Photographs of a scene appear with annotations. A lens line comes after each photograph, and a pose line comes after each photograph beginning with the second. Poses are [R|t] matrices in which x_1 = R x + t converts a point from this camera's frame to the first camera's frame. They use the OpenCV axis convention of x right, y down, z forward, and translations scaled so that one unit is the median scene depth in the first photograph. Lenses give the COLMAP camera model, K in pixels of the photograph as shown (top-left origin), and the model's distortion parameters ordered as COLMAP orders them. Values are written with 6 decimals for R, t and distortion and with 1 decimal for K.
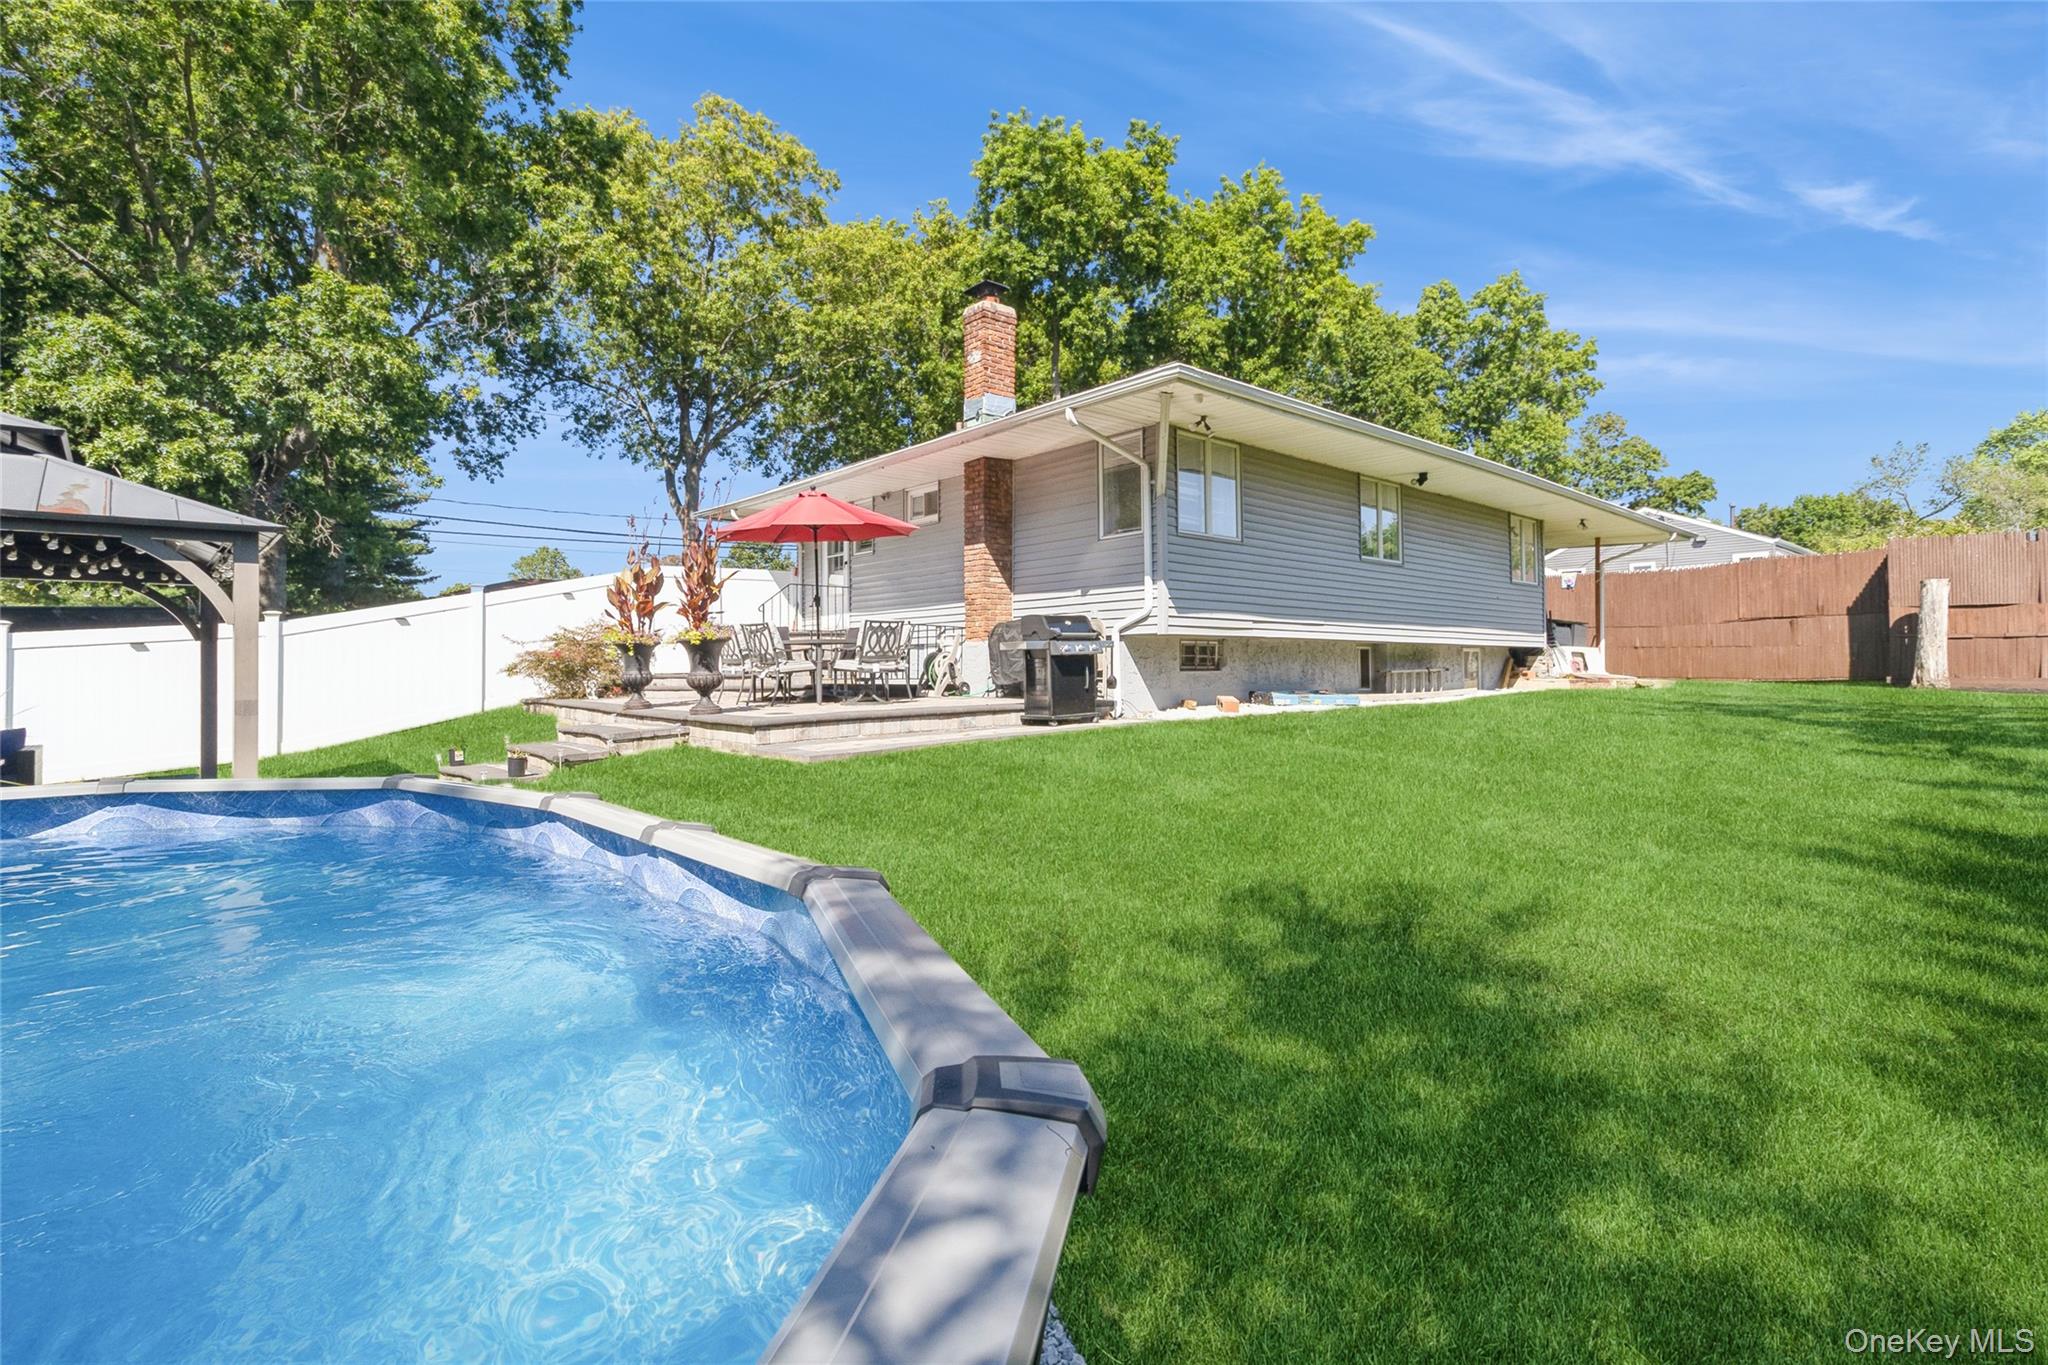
lens RADIAL K [[961.7, 0, 1029.2], [0, 961.7, 648.3], [0, 0, 1]] dist [0.003550, 0.001120]
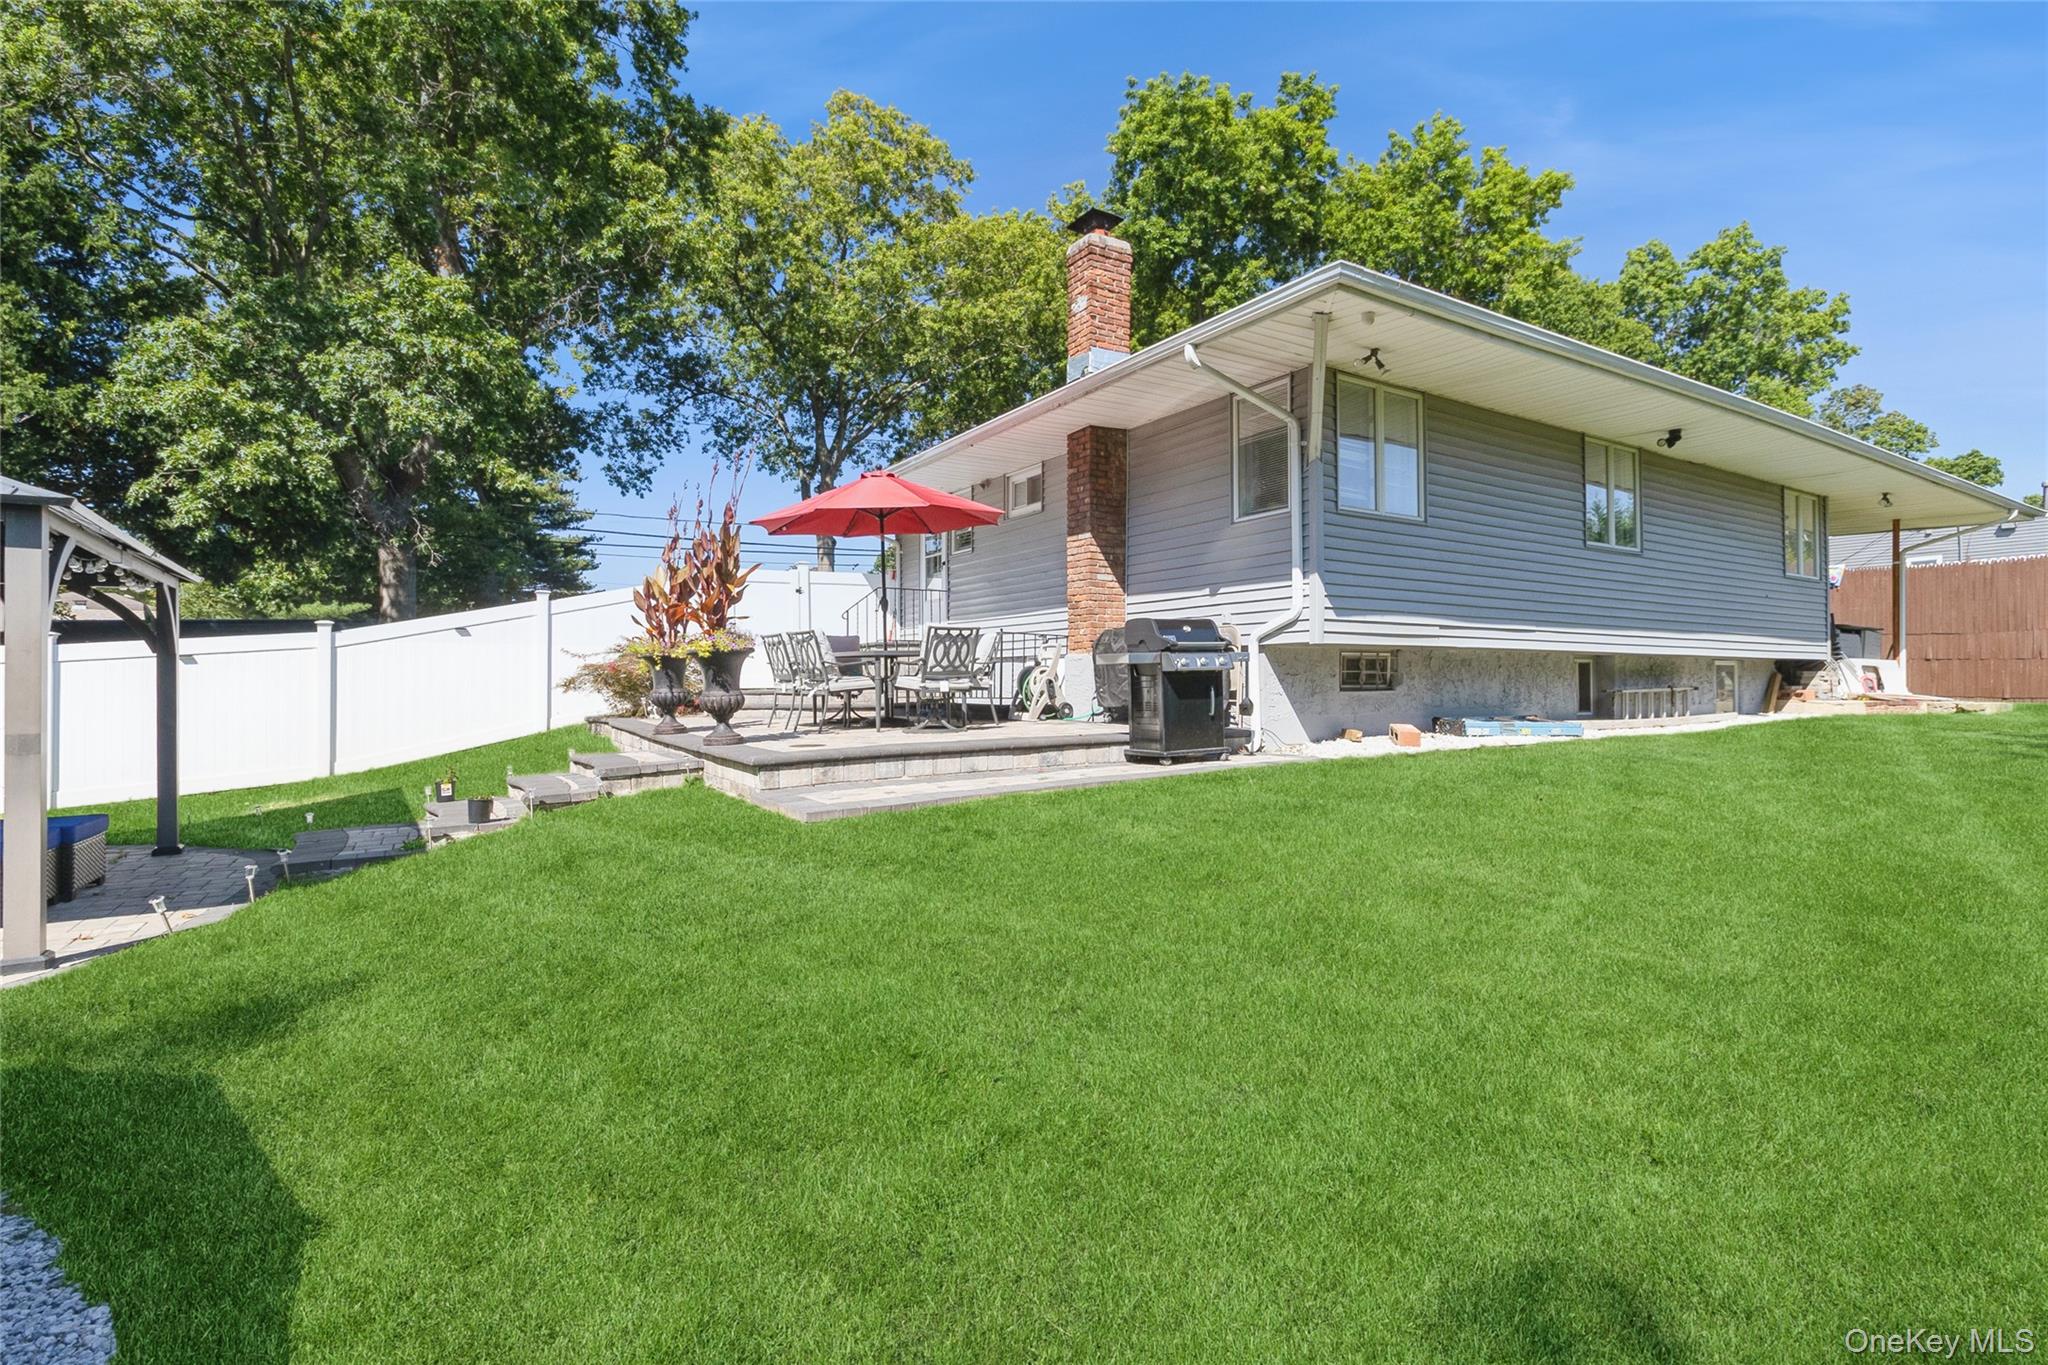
lens RADIAL K [[961.7, 0, 1027.8], [0, 961.7, 663.6], [0, 0, 1]] dist [0.003550, 0.001120]
pose [[0.987572, 0.001560, -0.157159, 0.020768], [-0.000834, 0.999989, 0.004686, -0.001483], [0.157164, -0.004497, 0.987562, 0.134846]]
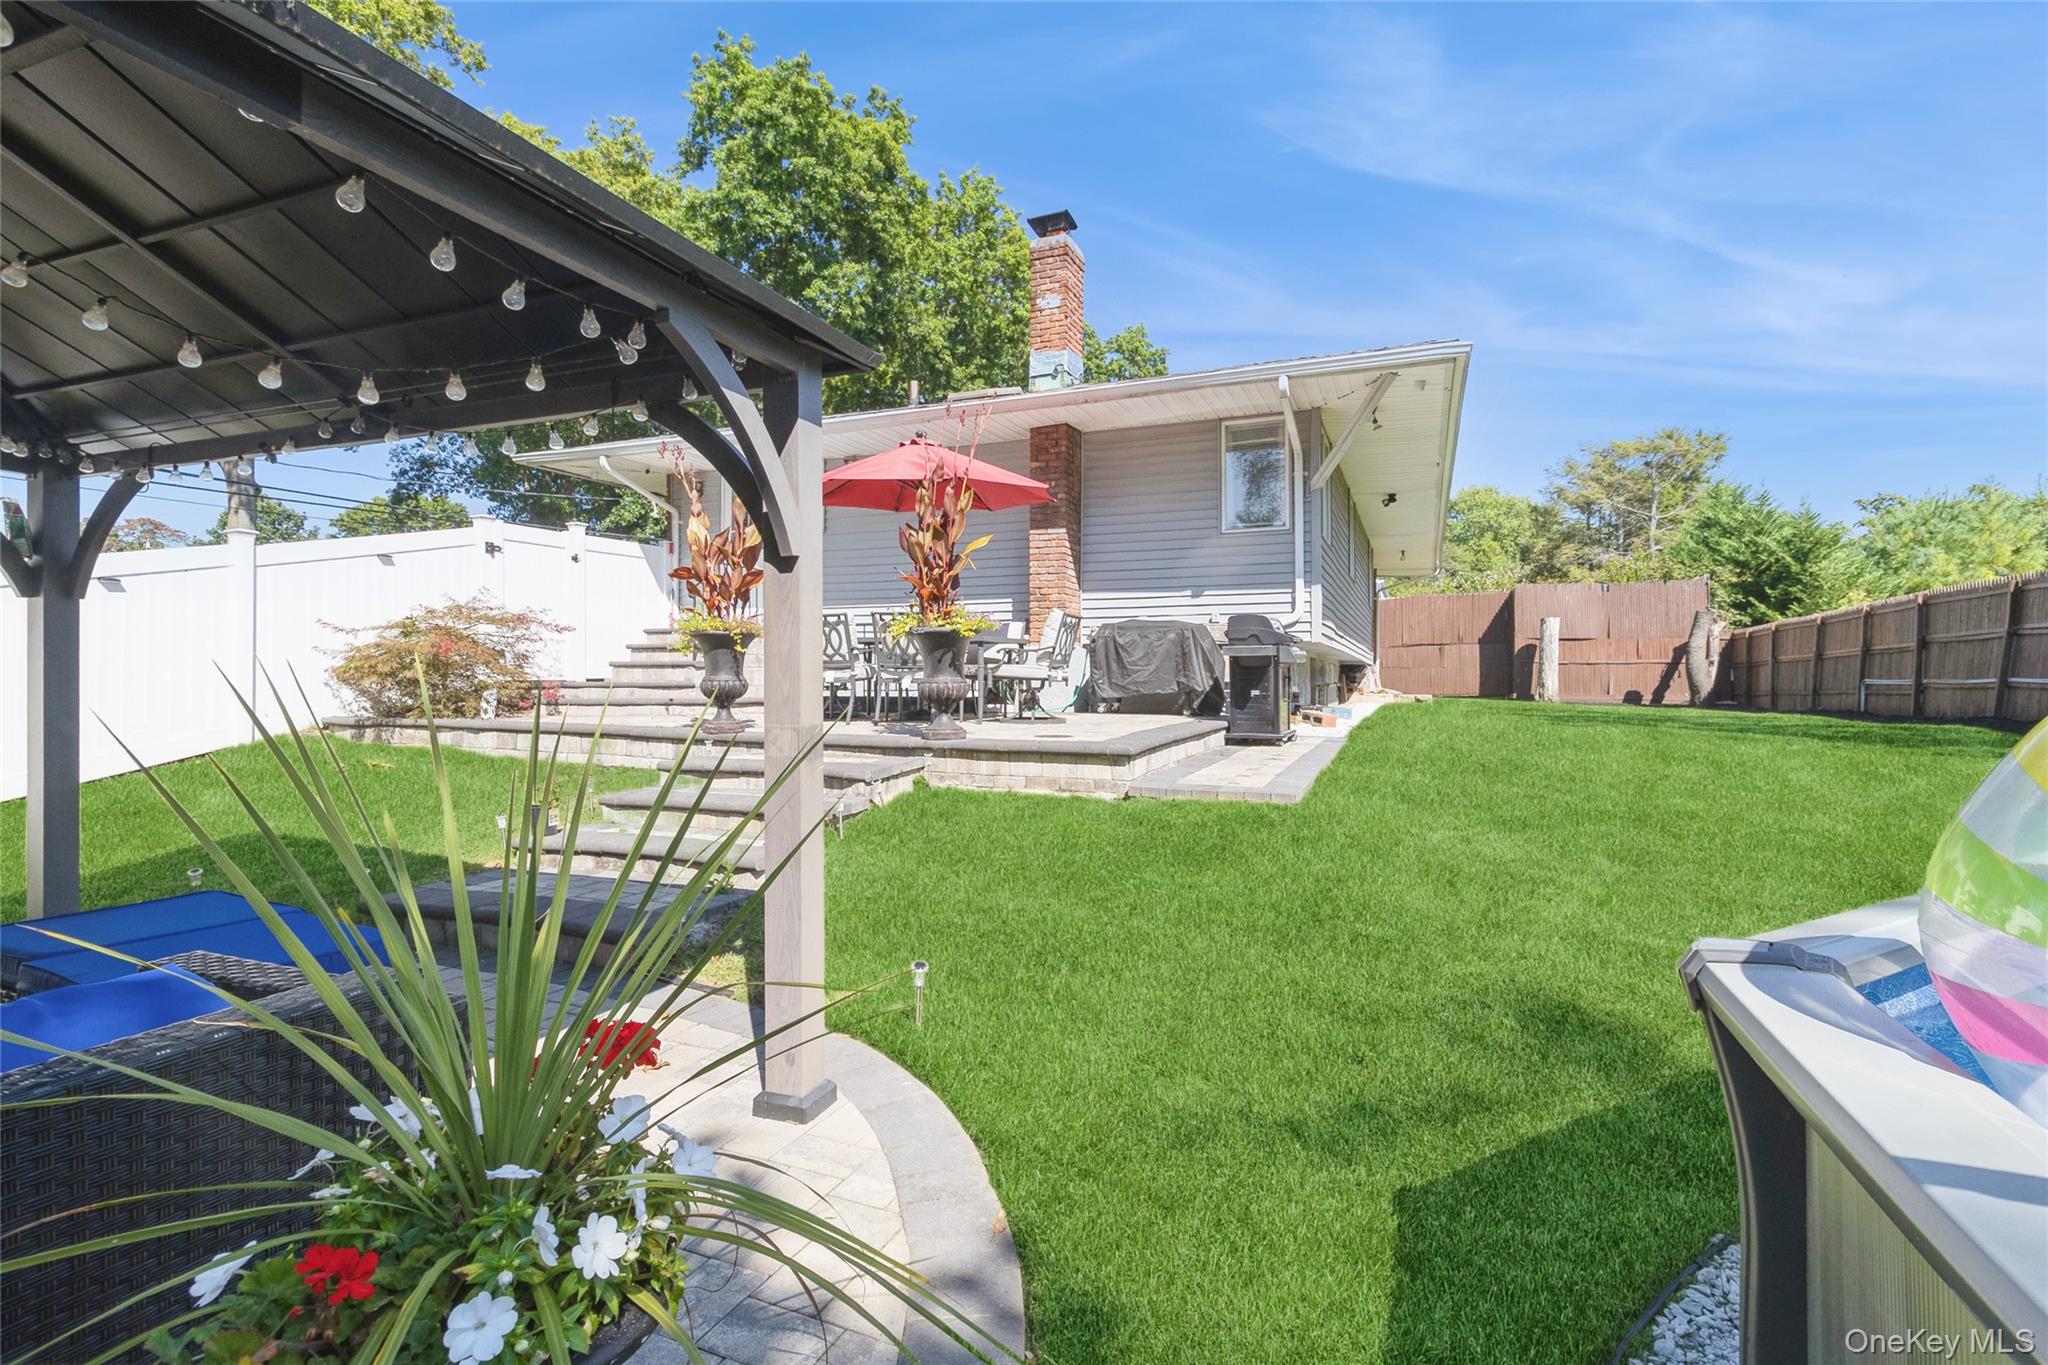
lens RADIAL K [[961.7, 0, 1018.0], [0, 961.7, 675.8], [0, 0, 1]] dist [0.003550, 0.001120]
pose [[0.901169, 0.013779, 0.433249, -0.314914], [-0.020355, 0.999737, 0.010543, 0.007494], [-0.432990, -0.018320, 0.901213, 0.191269]]
